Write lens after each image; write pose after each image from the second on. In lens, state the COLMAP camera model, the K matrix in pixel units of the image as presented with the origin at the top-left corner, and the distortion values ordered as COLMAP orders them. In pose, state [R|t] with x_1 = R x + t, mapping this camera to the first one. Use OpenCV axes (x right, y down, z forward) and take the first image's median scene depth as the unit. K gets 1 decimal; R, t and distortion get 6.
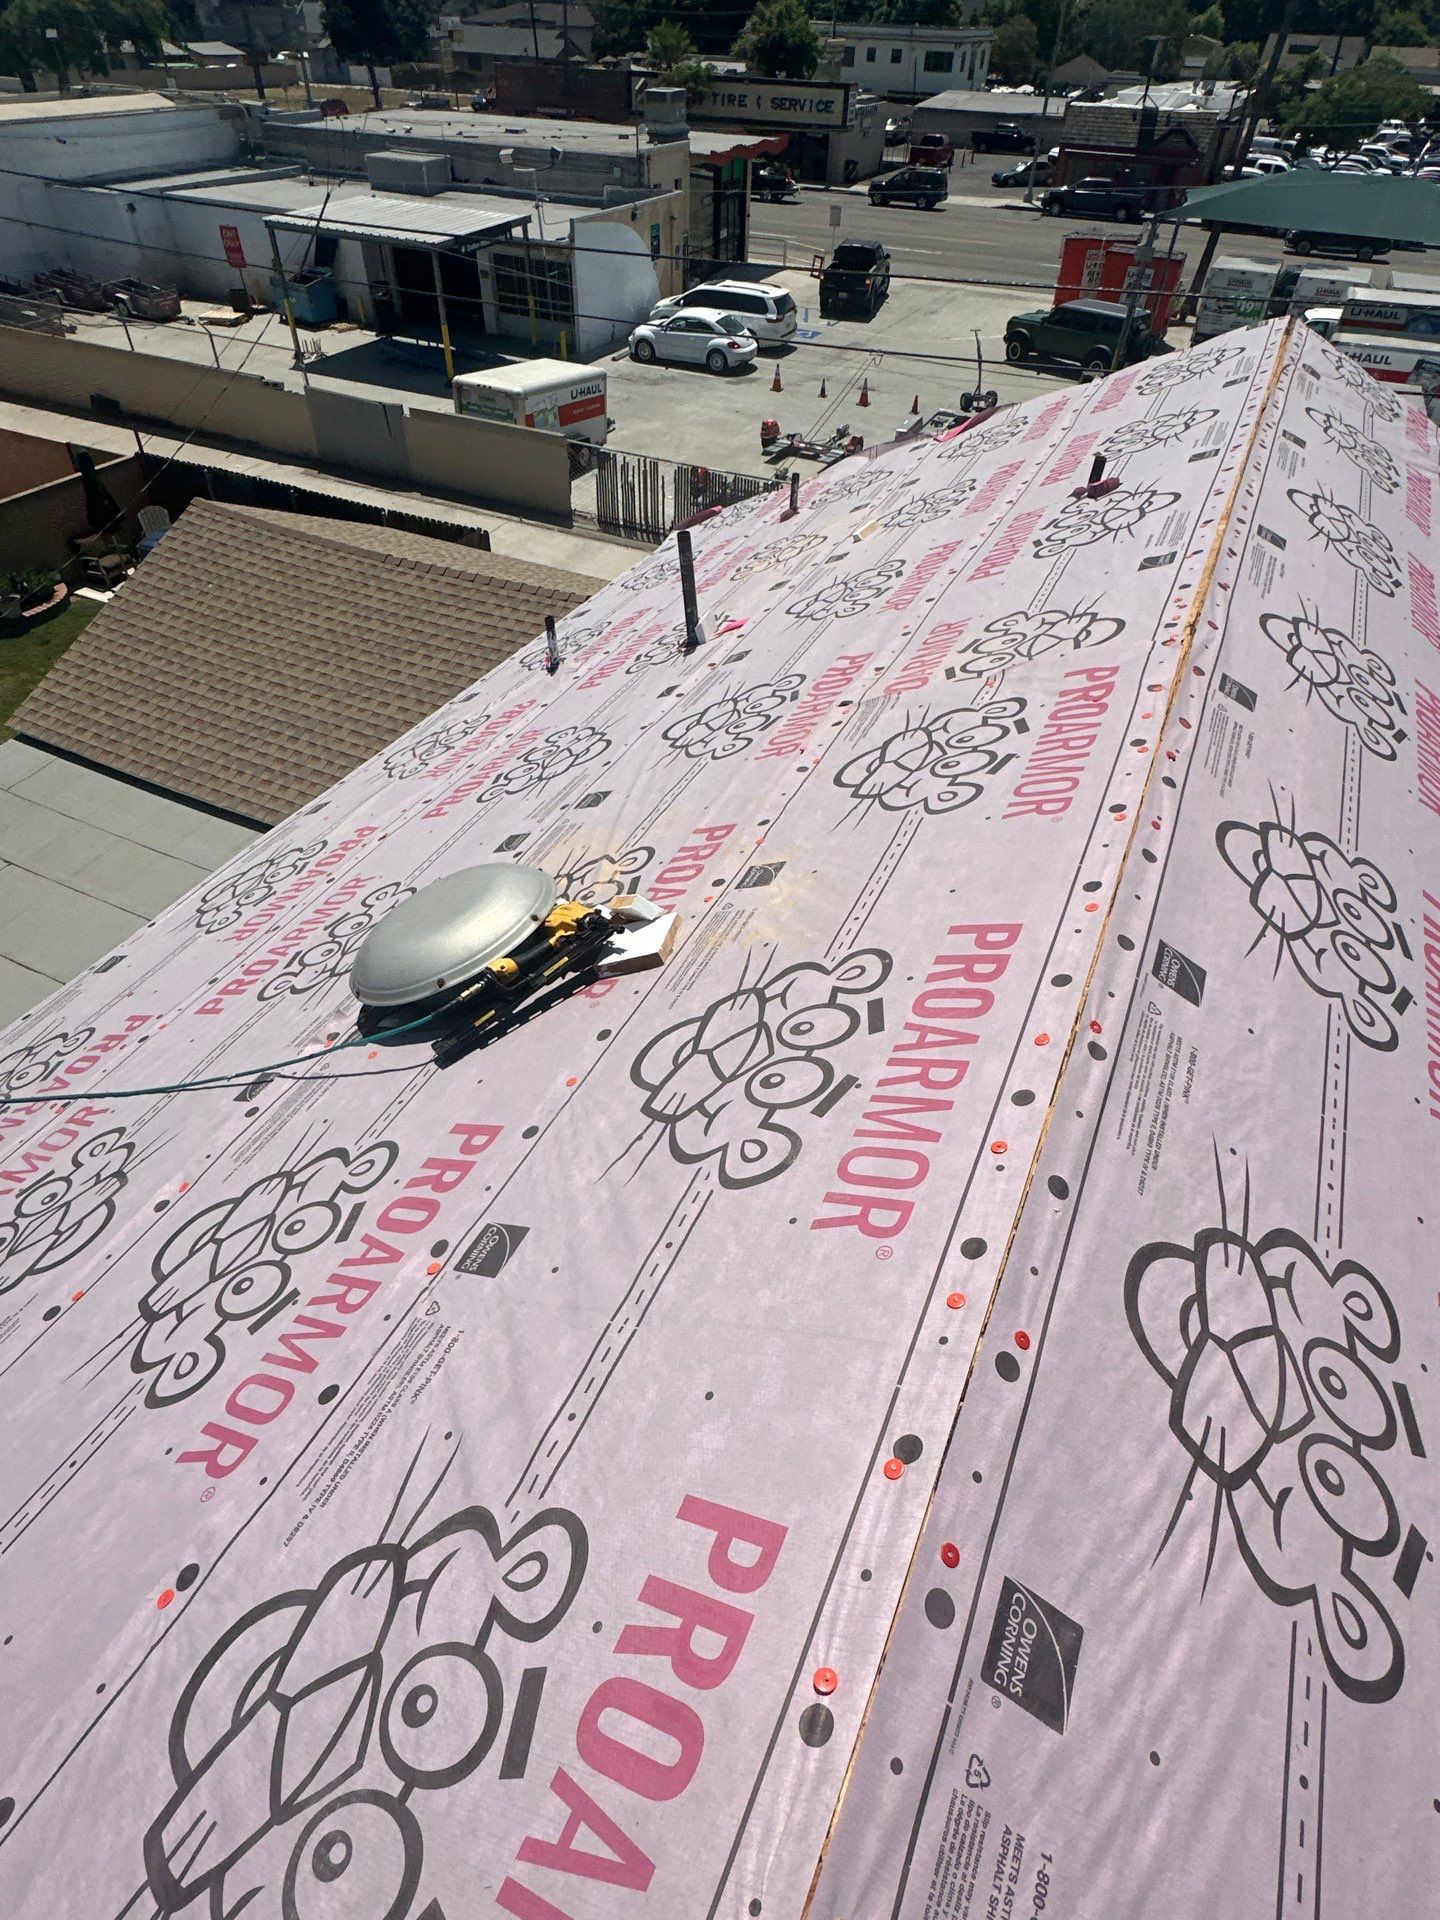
lens RADIAL K [[1010.5, 0, 720.0], [0, 1010.5, 960.0], [0, 0, 1]] dist [-0.020685, 0.001551]
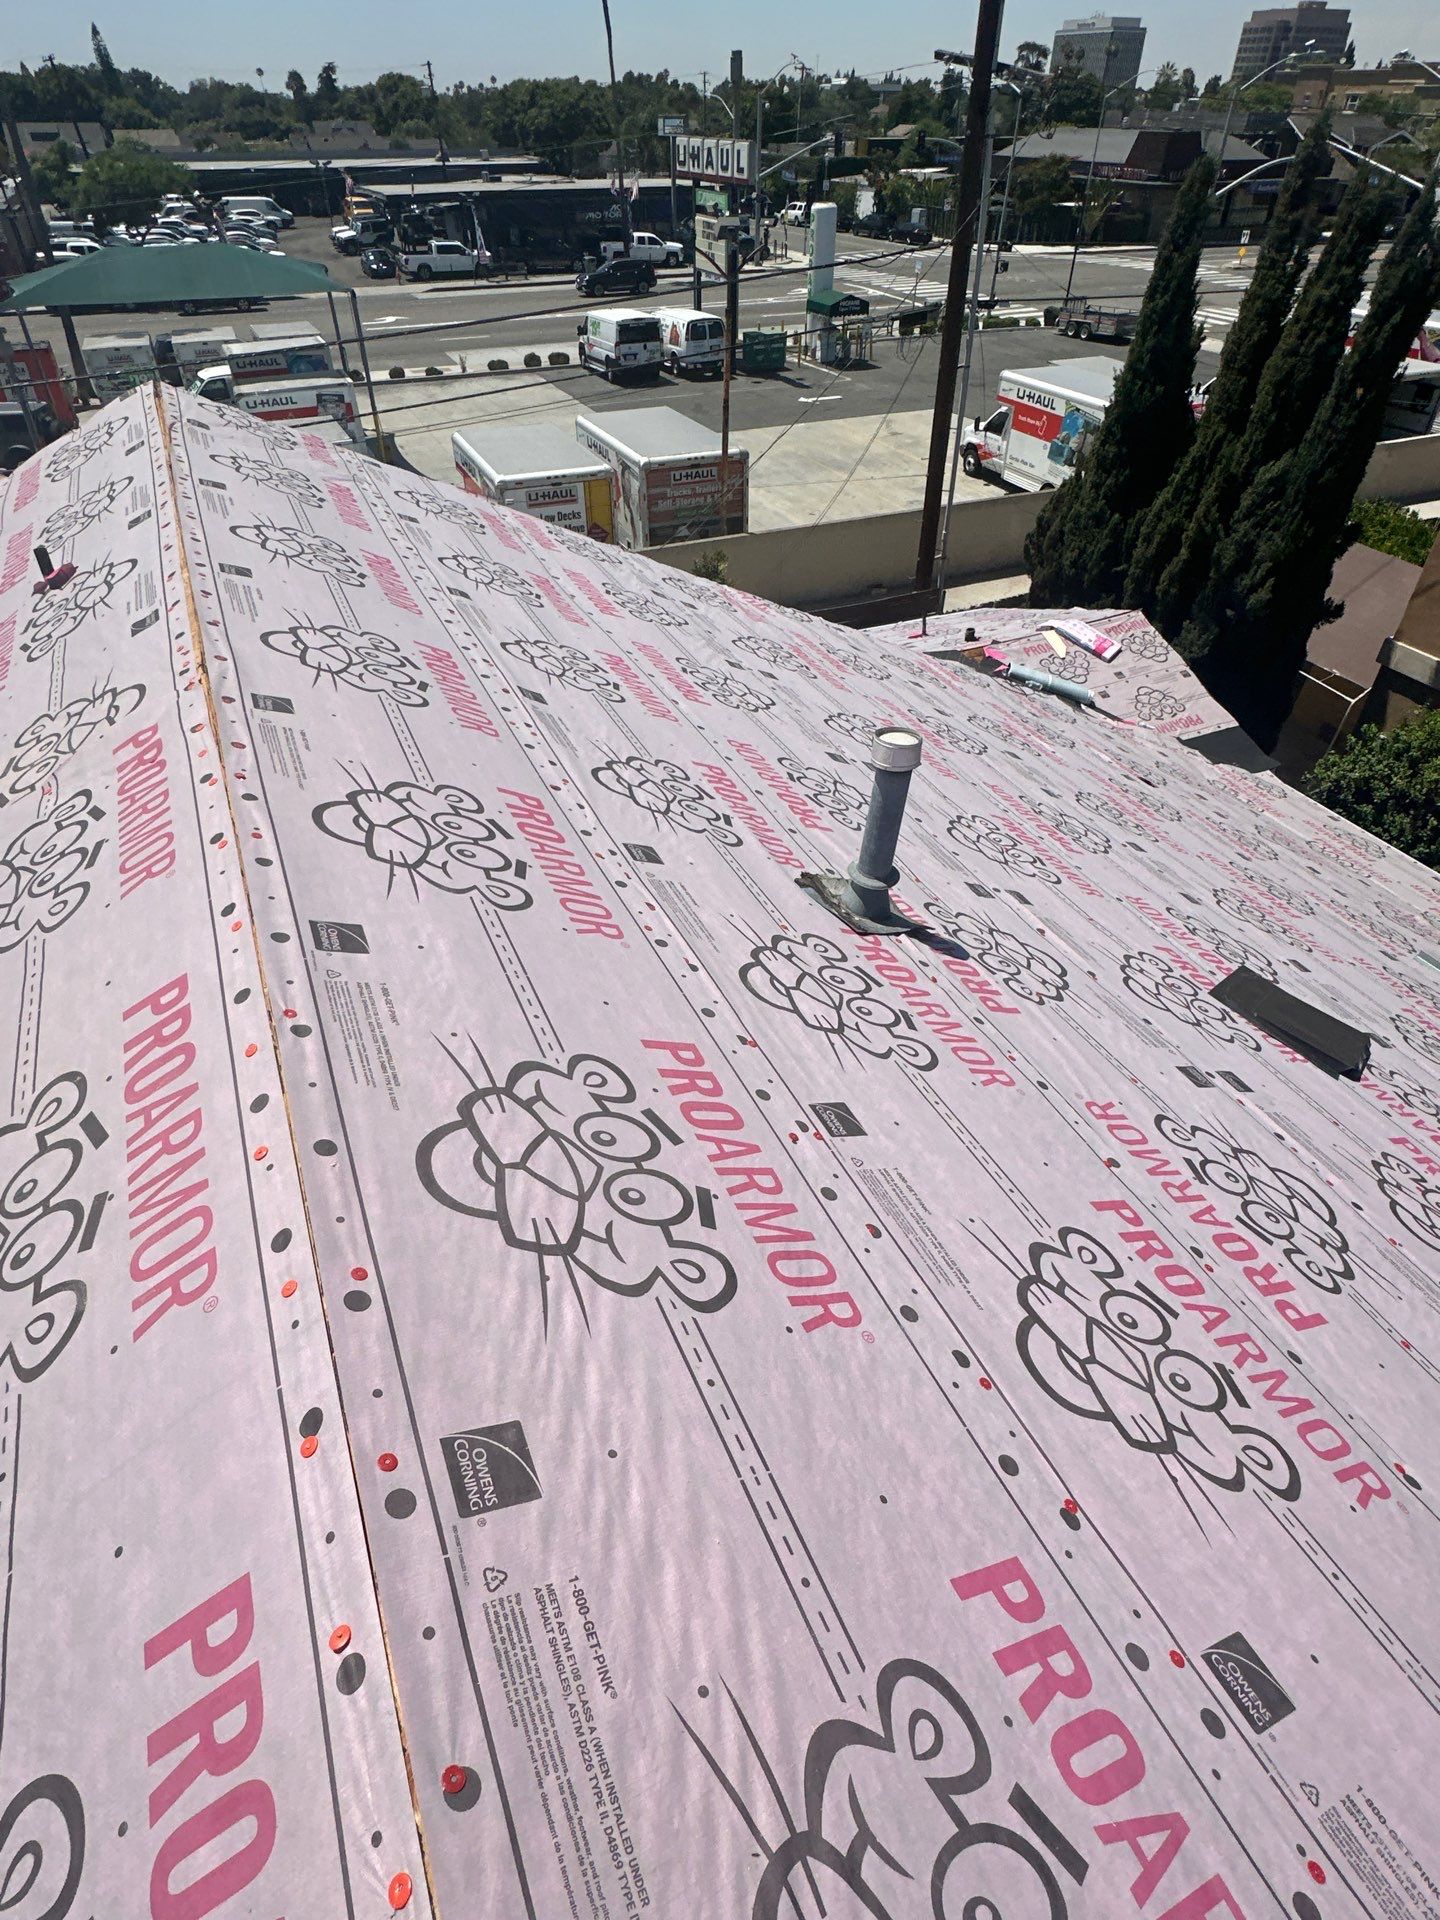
lens RADIAL K [[1001.5, 0, 720.0], [0, 1001.5, 960.0], [0, 0, 1]] dist [-0.011251, -0.001042]
pose [[0.633763, -0.506429, 0.584700, 0.048007], [0.533934, 0.833338, 0.143045, 0.082363], [-0.559695, 0.221535, 0.798539, -0.099557]]
